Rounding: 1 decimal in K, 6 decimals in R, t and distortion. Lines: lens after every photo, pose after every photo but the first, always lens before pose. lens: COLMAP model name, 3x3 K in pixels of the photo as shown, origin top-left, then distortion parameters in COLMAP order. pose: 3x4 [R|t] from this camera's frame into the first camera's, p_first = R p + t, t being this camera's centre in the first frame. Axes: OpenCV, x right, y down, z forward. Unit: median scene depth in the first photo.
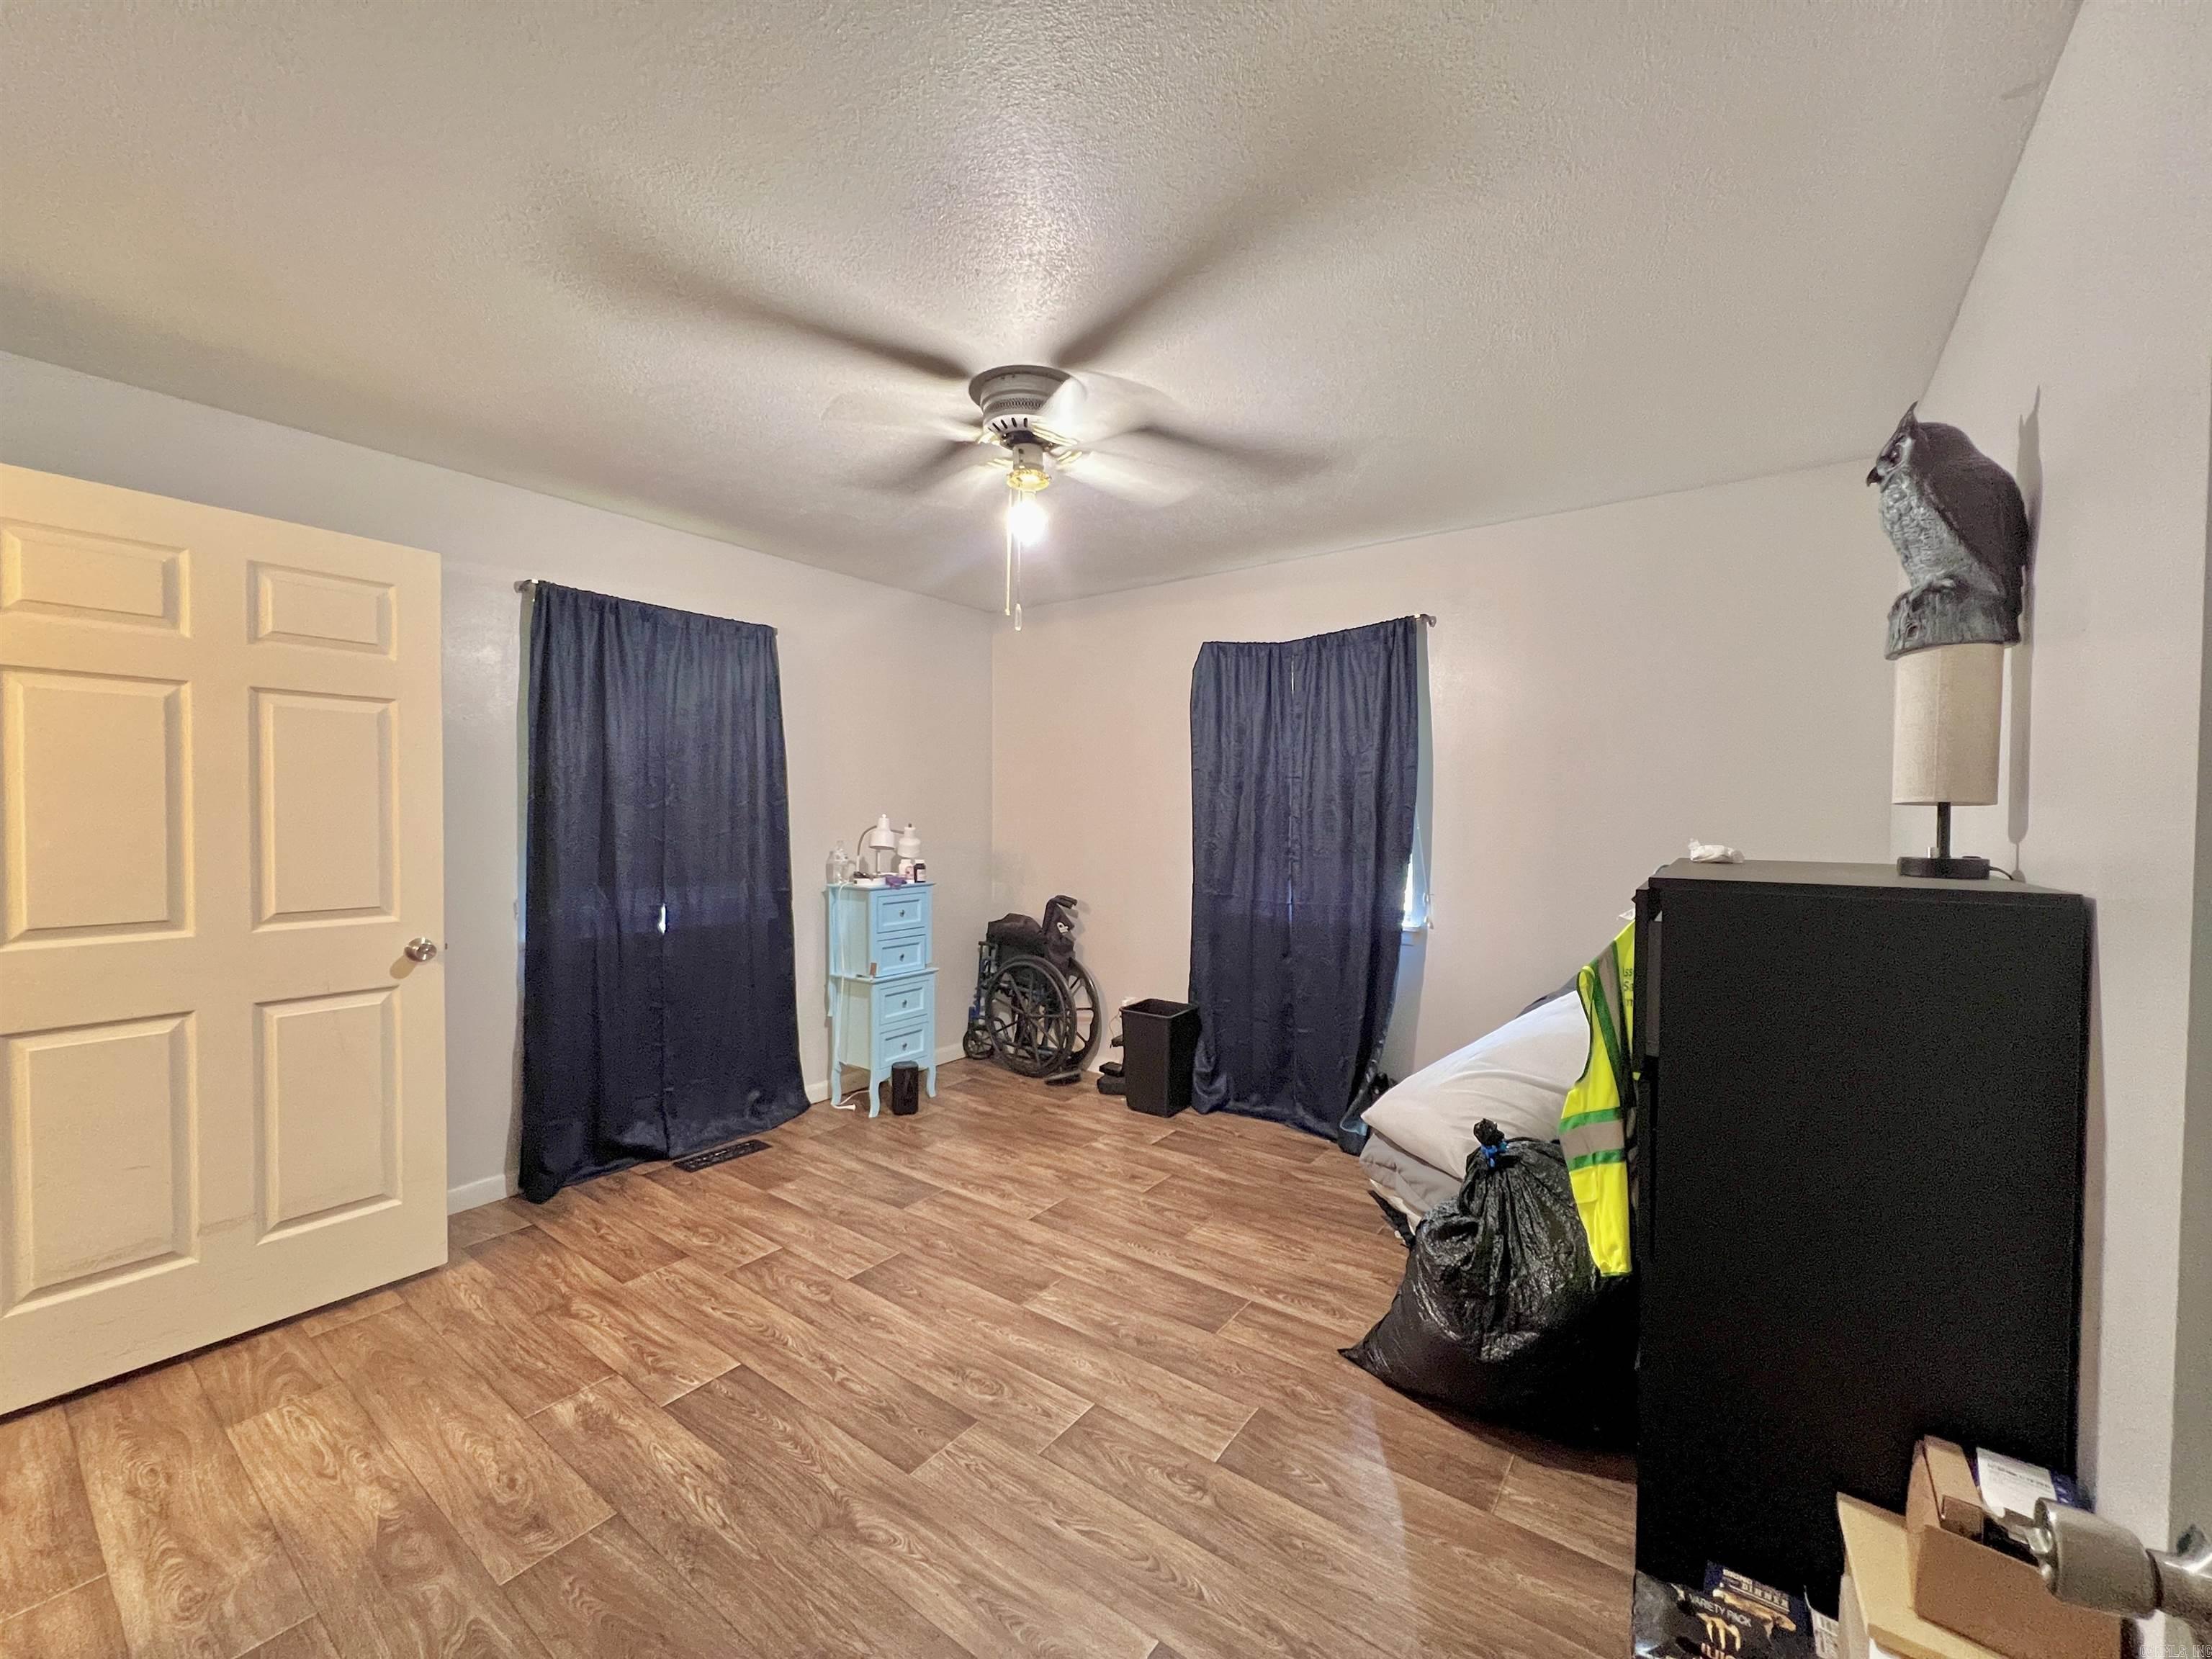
lens RADIAL K [[888.8, 0, 1094.9], [0, 888.8, 828.9], [0, 0, 1]] dist [-0.003511, 0.001386]
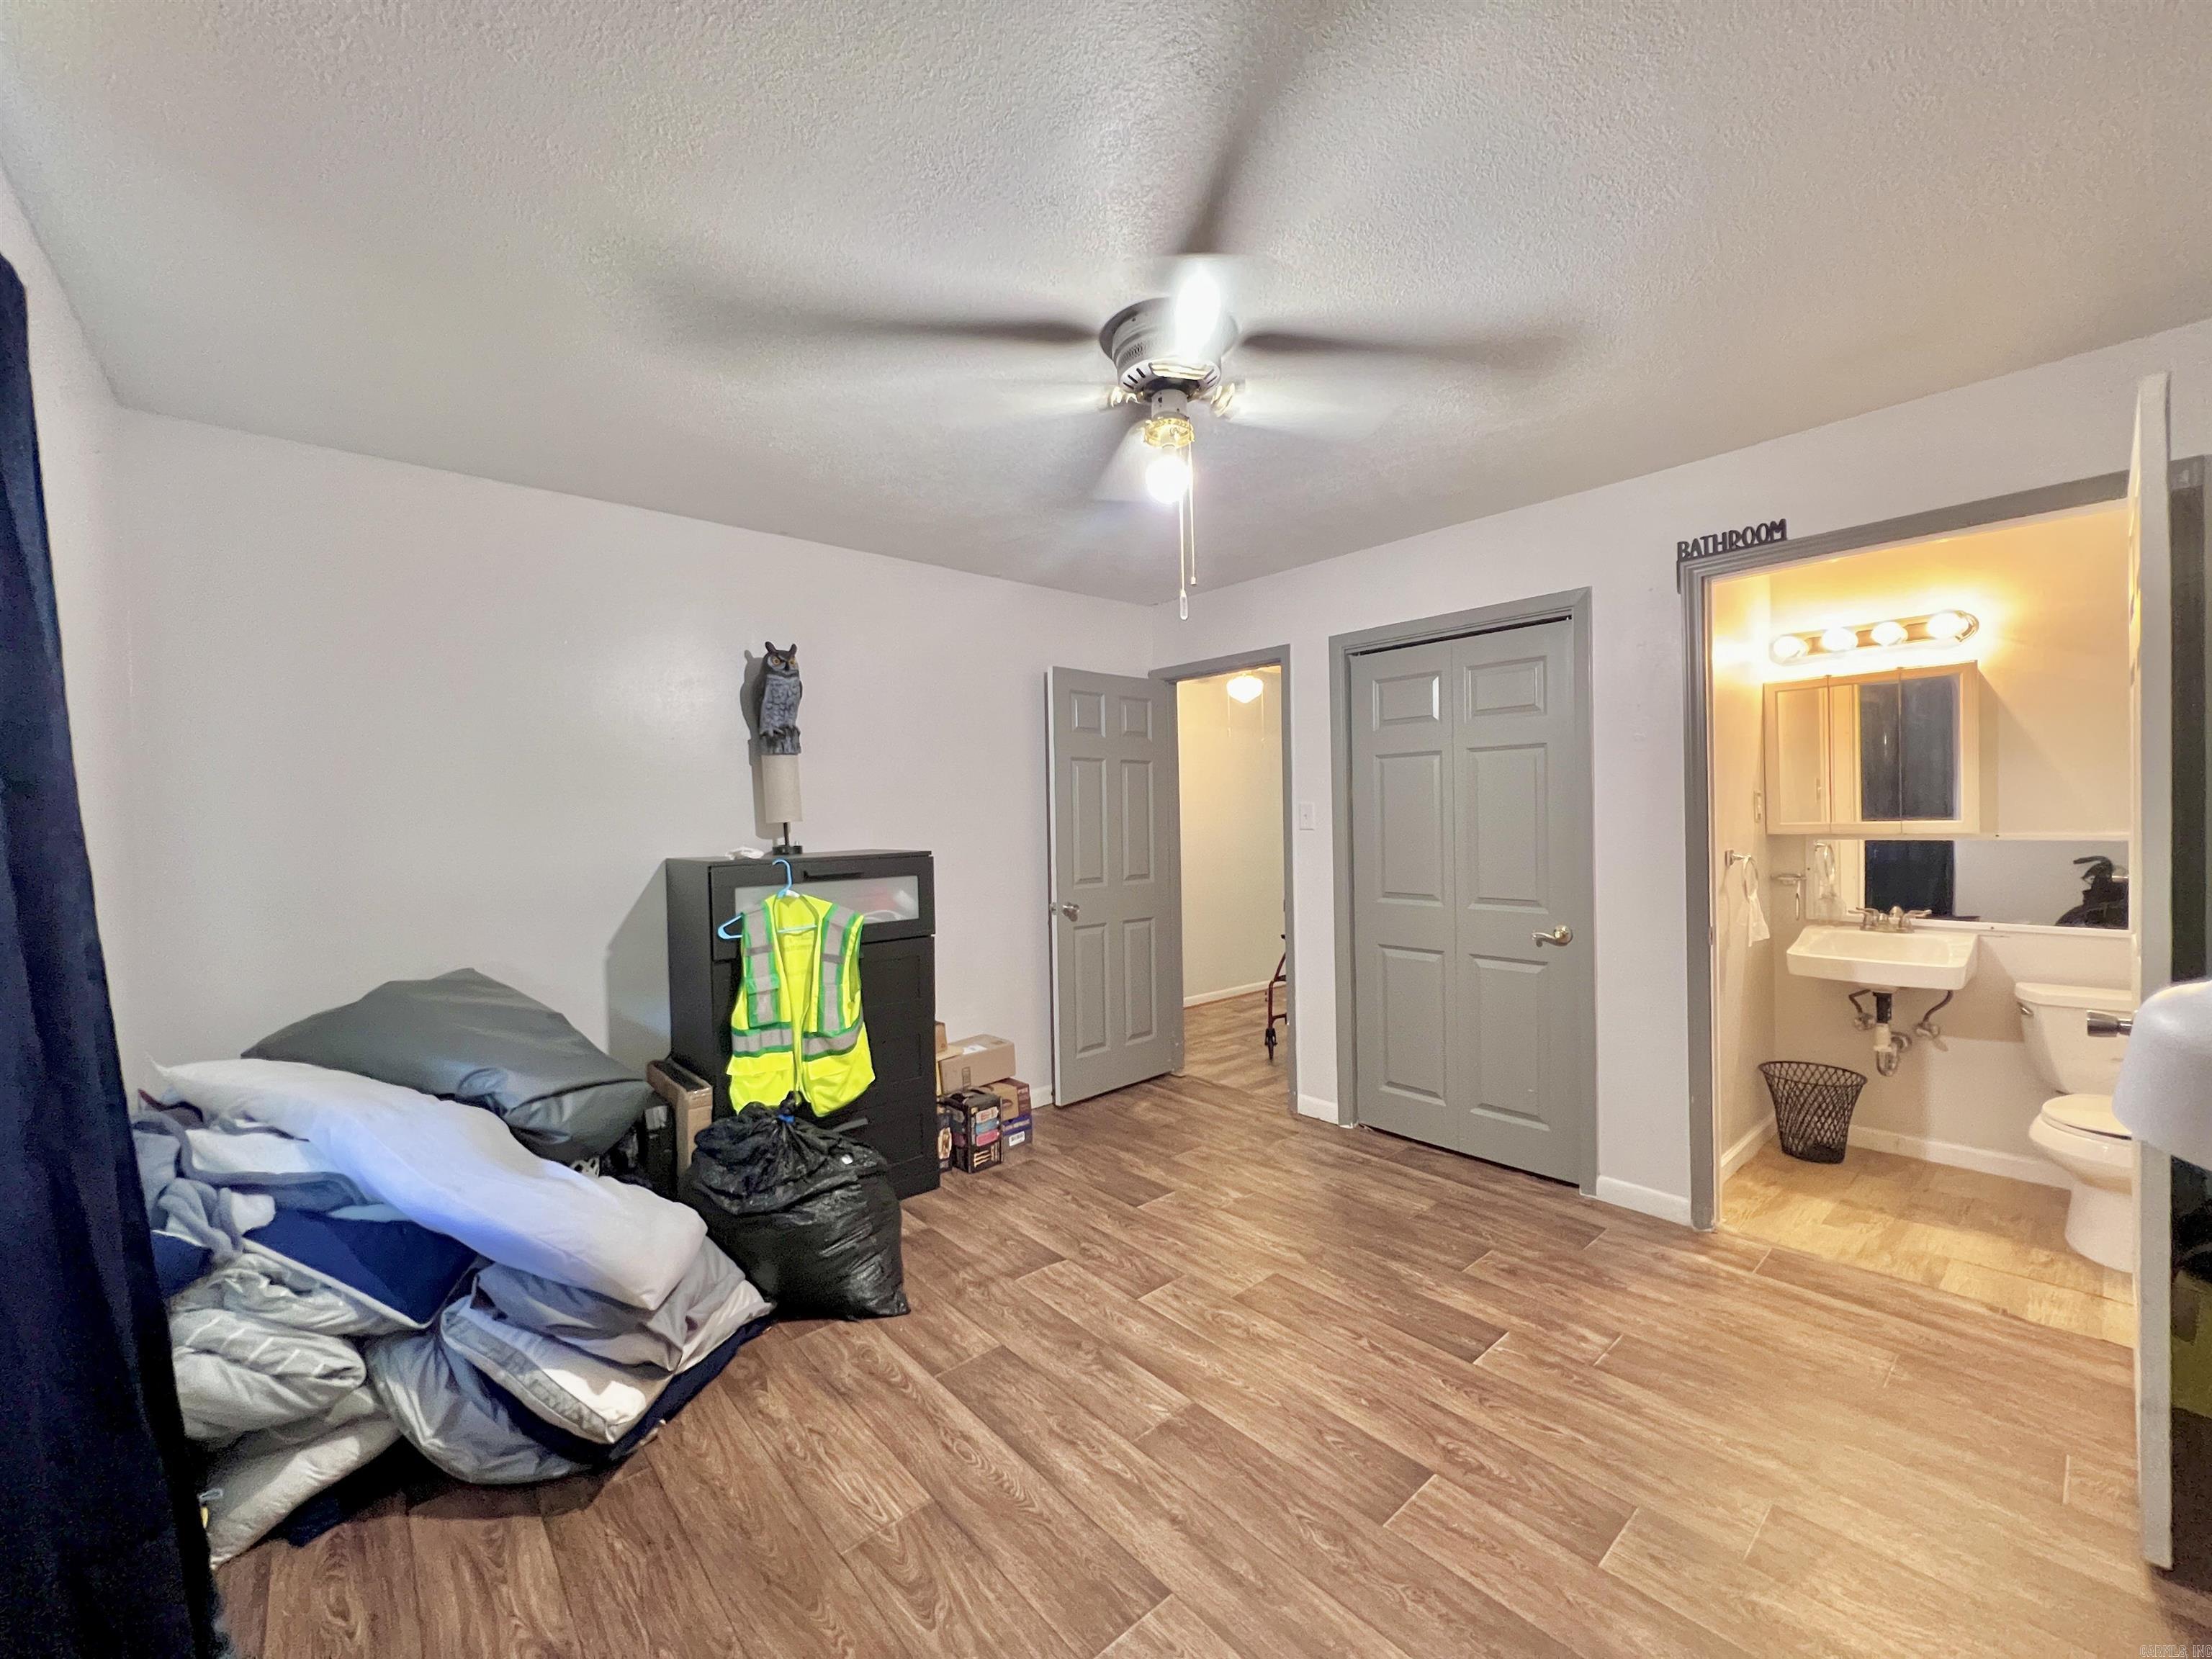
lens RADIAL K [[888.8, 0, 1102.7], [0, 888.8, 830.0], [0, 0, 1]] dist [-0.003511, 0.001386]
pose [[-0.978002, 0.011789, 0.208264, -0.188210], [0.019226, 0.999246, 0.033724, -0.043246], [-0.207709, 0.036986, -0.977491, 1.889114]]
